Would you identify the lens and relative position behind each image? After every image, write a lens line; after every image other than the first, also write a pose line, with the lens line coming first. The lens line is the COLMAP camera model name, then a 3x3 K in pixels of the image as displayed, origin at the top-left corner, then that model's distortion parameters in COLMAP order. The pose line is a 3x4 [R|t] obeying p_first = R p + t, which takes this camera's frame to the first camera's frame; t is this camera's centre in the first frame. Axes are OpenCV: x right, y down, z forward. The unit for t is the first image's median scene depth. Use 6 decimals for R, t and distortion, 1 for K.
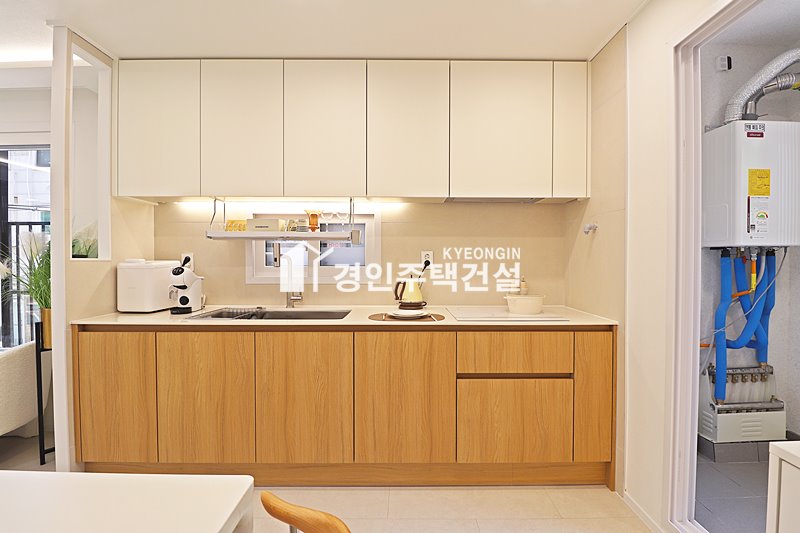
lens RADIAL K [[374.6, 0, 403.6], [0, 374.6, 261.4], [0, 0, 1]] dist [-0.001113, -0.011862]
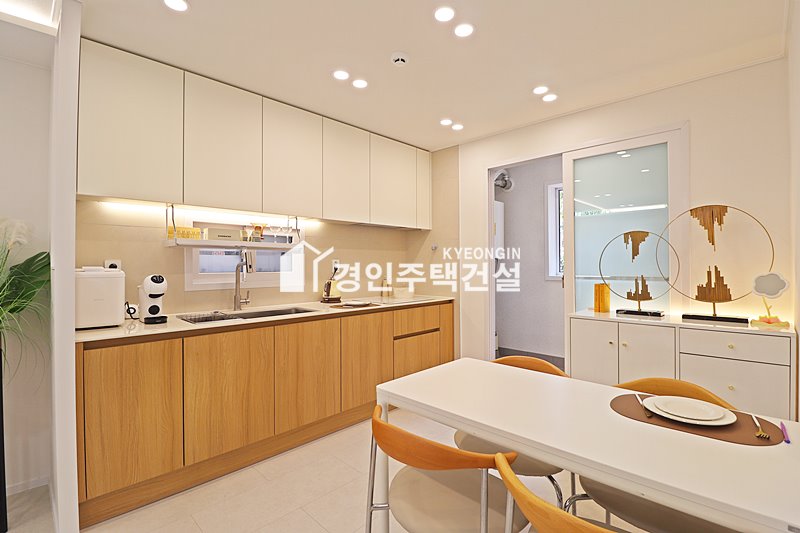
lens RADIAL K [[374.6, 0, 403.6], [0, 374.6, 261.4], [0, 0, 1]] dist [-0.001113, -0.011862]
pose [[0.698636, 0.002570, 0.715473, -0.966701], [0.011243, 0.999831, -0.014571, 0.001973], [-0.715389, 0.018224, 0.698488, -0.148091]]
